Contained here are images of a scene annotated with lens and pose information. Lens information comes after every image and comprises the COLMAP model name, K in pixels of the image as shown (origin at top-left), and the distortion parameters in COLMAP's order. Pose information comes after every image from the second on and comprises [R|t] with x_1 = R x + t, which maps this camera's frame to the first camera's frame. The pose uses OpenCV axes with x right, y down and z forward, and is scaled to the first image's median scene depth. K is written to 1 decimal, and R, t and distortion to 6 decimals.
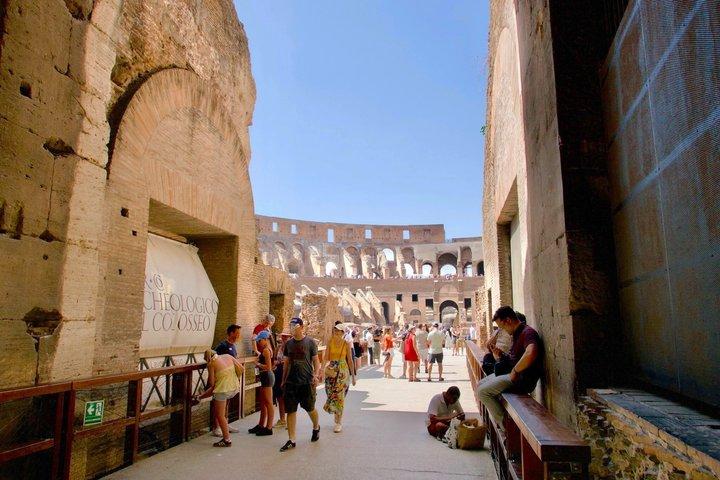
lens RADIAL K [[519.5, 0, 357.8], [0, 519.5, 240.6], [0, 0, 1]] dist [-0.006652, -0.001014]
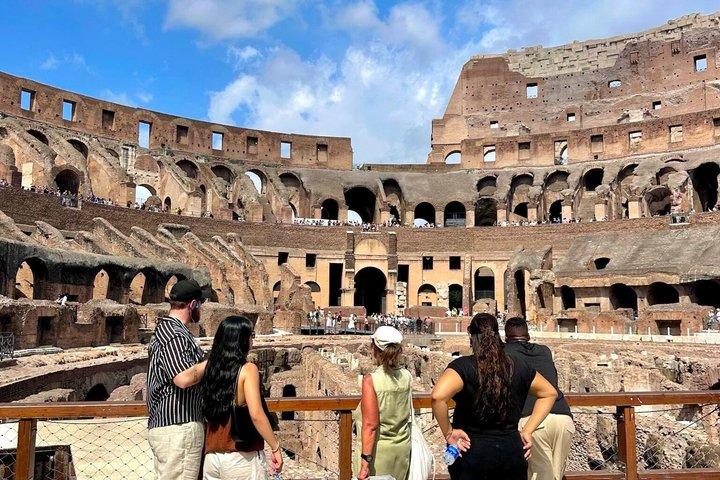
lens RADIAL K [[666.9, 0, 365.4], [0, 666.9, 258.2], [0, 0, 1]] dist [0.043786, 0.000000]
pose [[0.945097, 0.044067, 0.323806, -0.056583], [-0.071786, 0.994659, 0.074160, 0.047646], [-0.318809, -0.093333, 0.943213, 0.295787]]
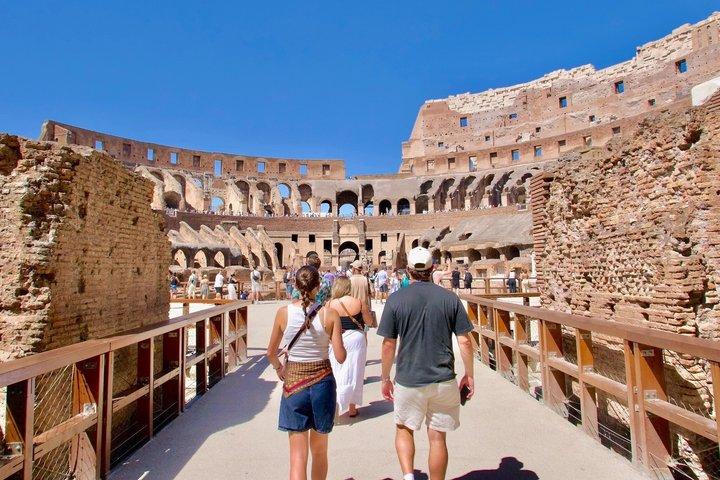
lens RADIAL K [[511.2, 0, 354.7], [0, 511.2, 207.6], [0, 0, 1]] dist [-0.034317, 0.012987]
pose [[0.979819, 0.019309, 0.198951, 0.004619], [-0.027813, 0.998811, 0.040036, 0.017369], [-0.197942, -0.044761, 0.979191, 0.107595]]
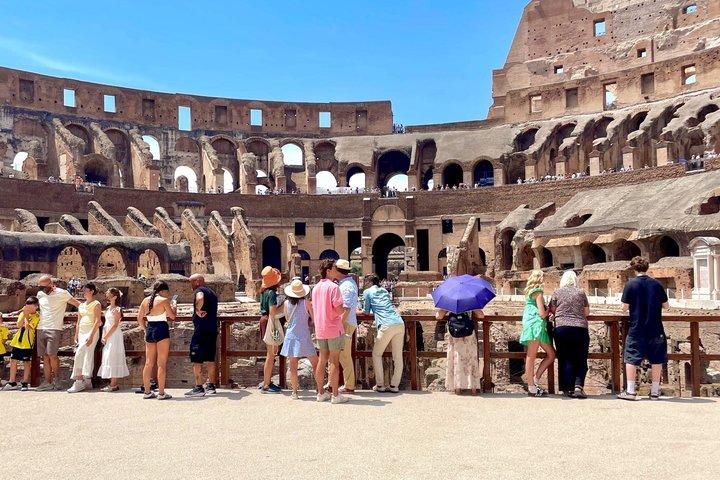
lens RADIAL K [[721.6, 0, 357.4], [0, 721.6, 238.4], [0, 0, 1]] dist [0.051586, 0.000000]
pose [[0.998724, -0.001781, 0.050471, 0.093452], [-0.003616, 0.994292, 0.106634, 0.035107], [-0.050373, -0.106681, 0.993017, 0.218668]]
